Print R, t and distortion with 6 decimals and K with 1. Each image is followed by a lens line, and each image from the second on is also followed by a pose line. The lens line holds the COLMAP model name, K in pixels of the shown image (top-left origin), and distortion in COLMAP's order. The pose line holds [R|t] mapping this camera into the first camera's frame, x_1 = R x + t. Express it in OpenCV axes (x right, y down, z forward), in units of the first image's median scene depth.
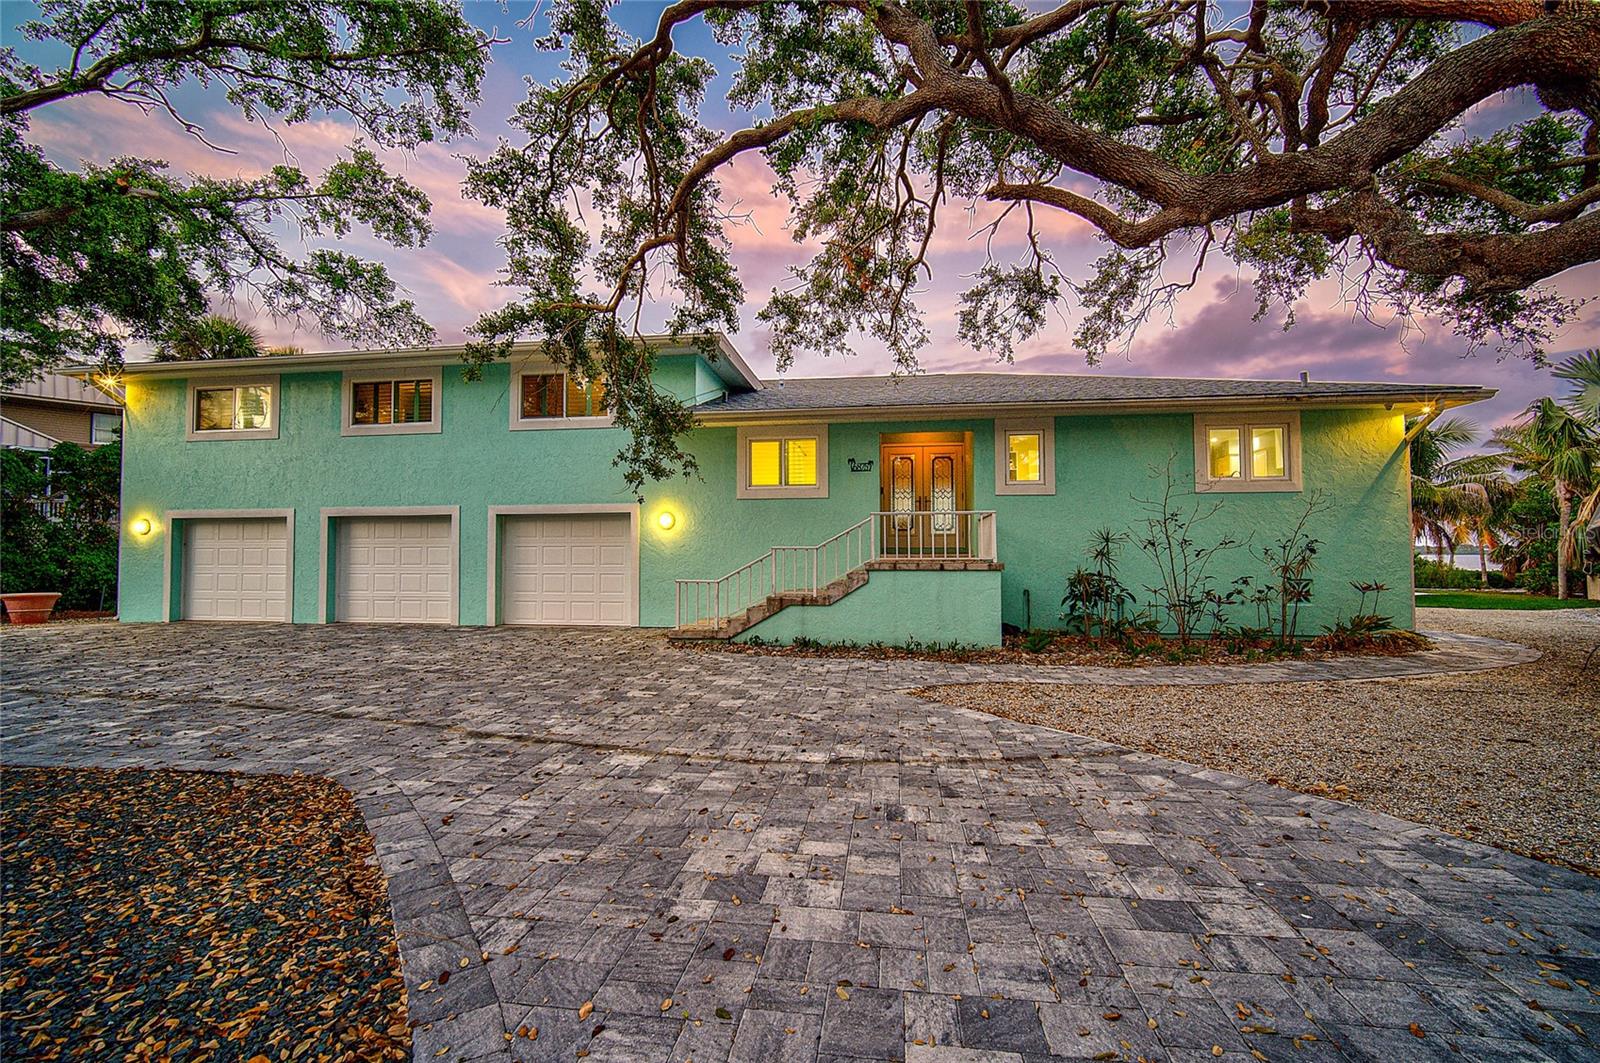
lens RADIAL K [[688.0, 0, 800.6], [0, 688.0, 532.4], [0, 0, 1]] dist [-0.012552, 0.004400]
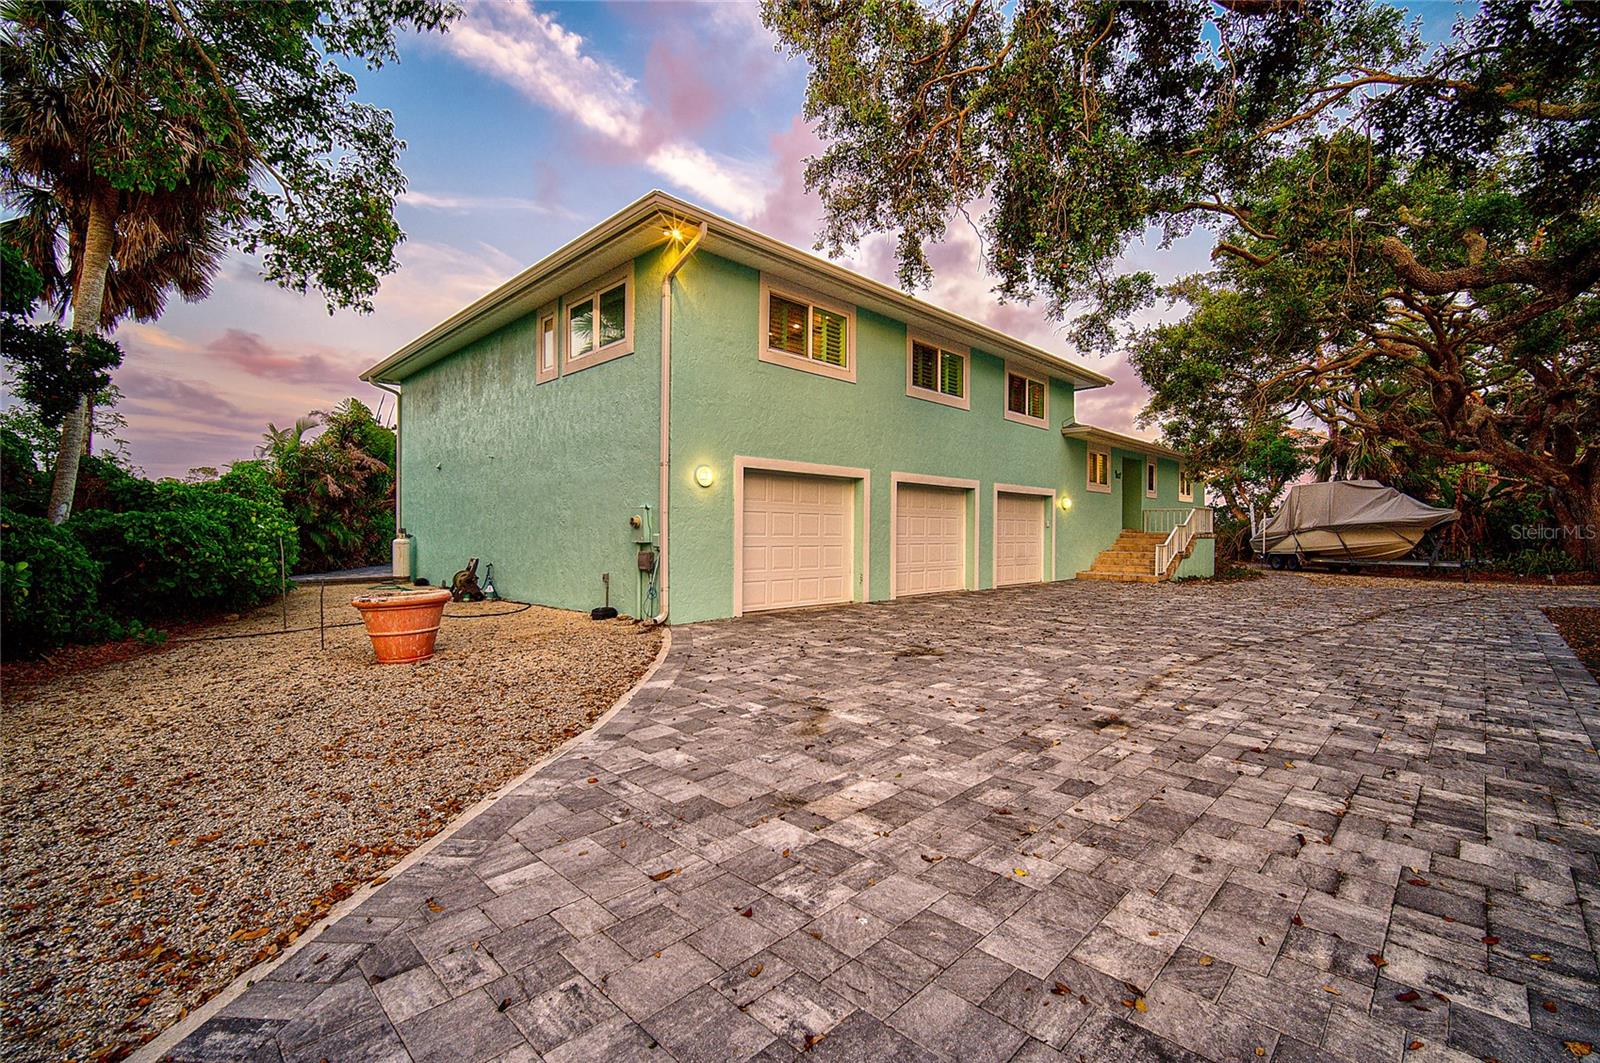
lens RADIAL K [[681.0, 0, 800.6], [0, 681.0, 532.4], [0, 0, 1]] dist [-0.011852, 0.004808]
pose [[0.606182, 0.006865, 0.795296, -1.742925], [-0.031908, 0.999368, 0.015694, 0.040517], [-0.794686, -0.034890, 0.606017, 0.642523]]
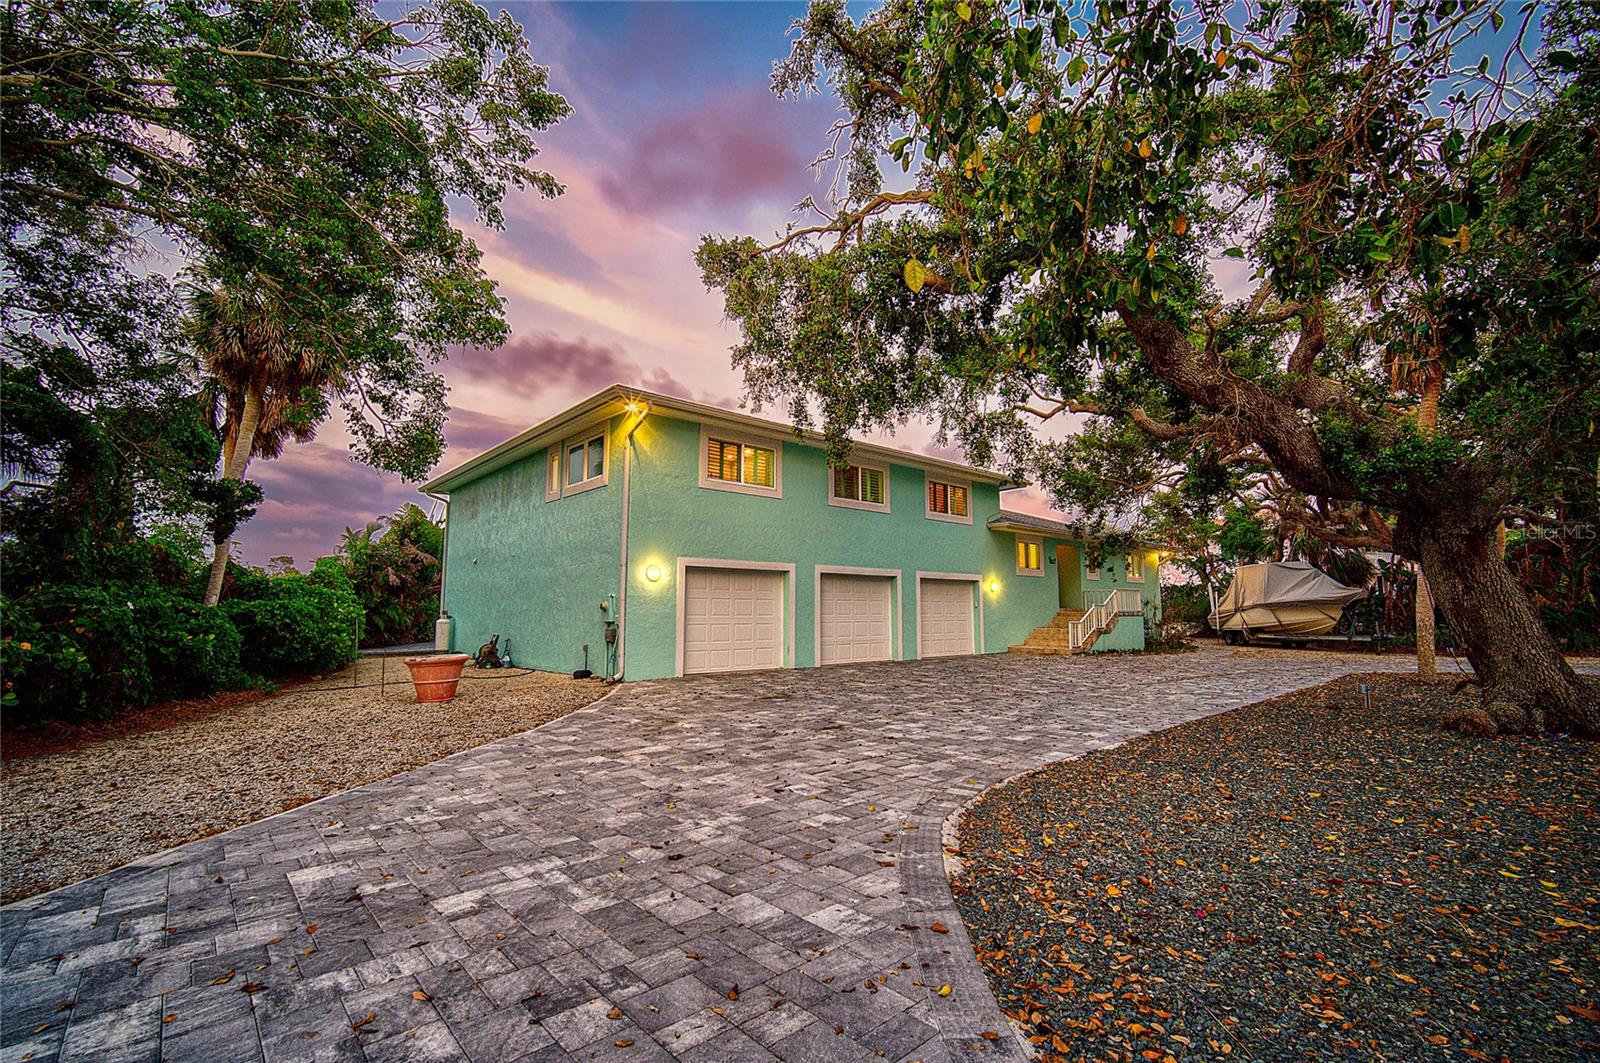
lens RADIAL K [[688.0, 0, 800.6], [0, 688.0, 532.4], [0, 0, 1]] dist [-0.012552, 0.004400]
pose [[0.654144, 0.090273, 0.750964, -1.866749], [-0.026311, 0.994967, -0.096686, 0.026477], [-0.755913, 0.043488, 0.653227, 0.302748]]
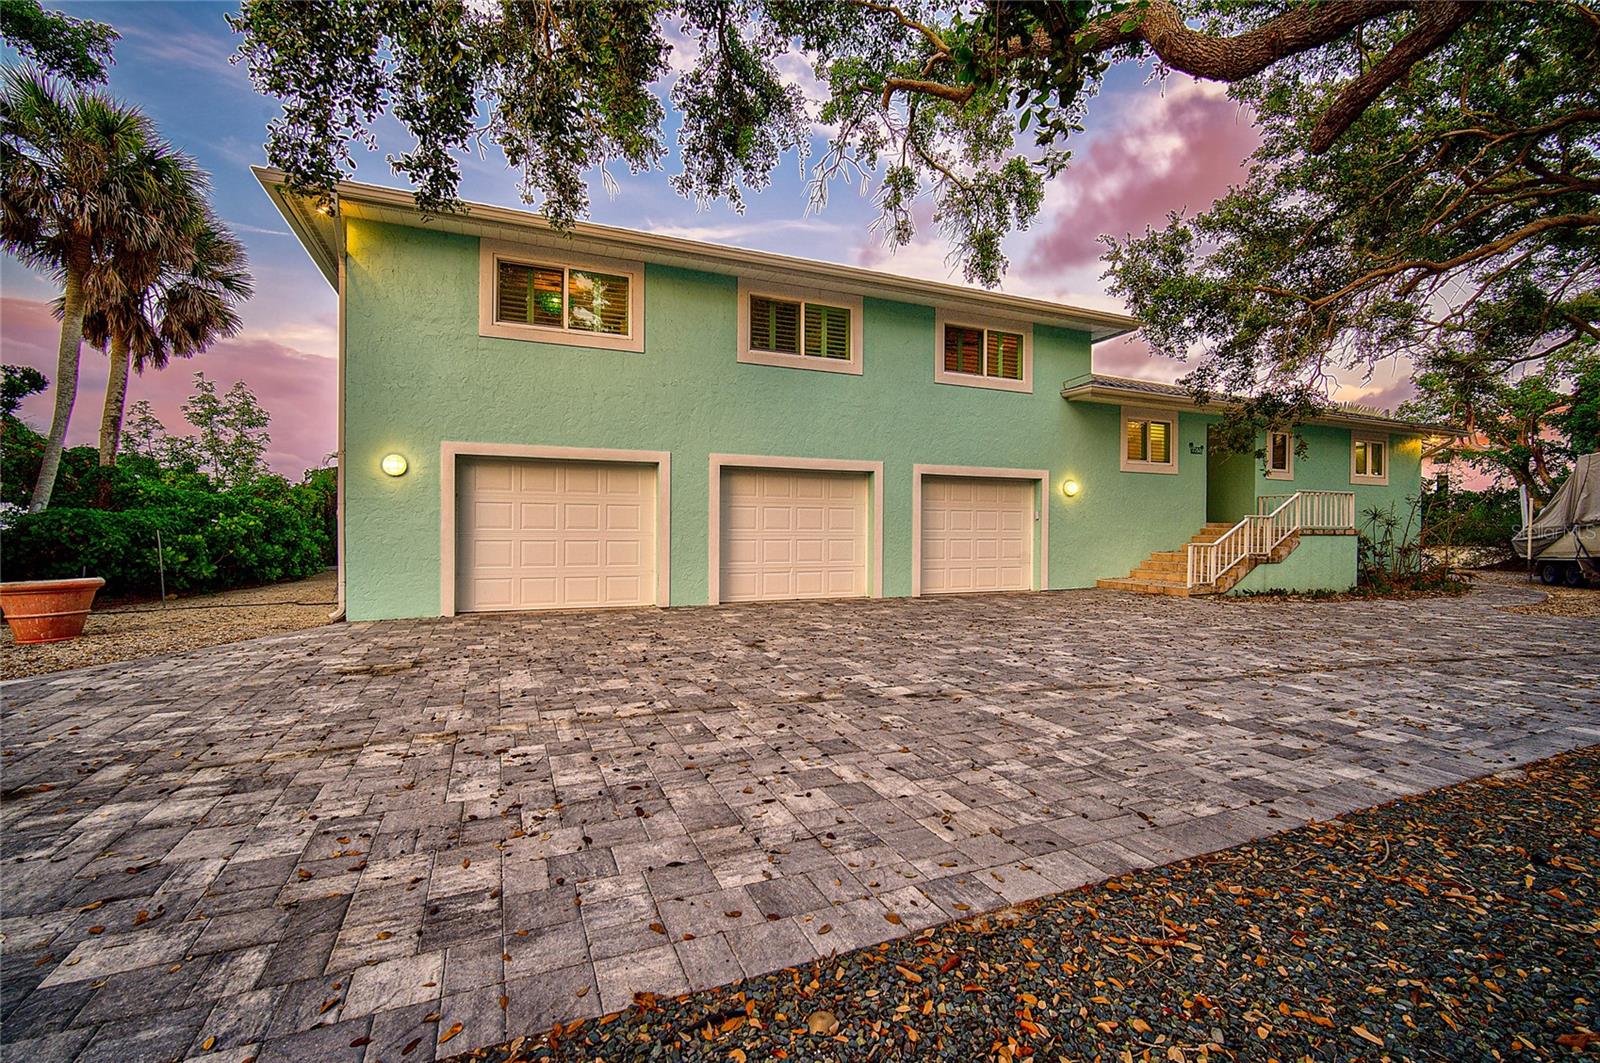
lens RADIAL K [[688.0, 0, 800.6], [0, 688.0, 532.4], [0, 0, 1]] dist [-0.012552, 0.004400]
pose [[0.853579, 0.004523, 0.520944, -1.186412], [-0.024643, 0.999194, 0.031702, 0.029702], [-0.520380, -0.039898, 0.853002, 0.342647]]
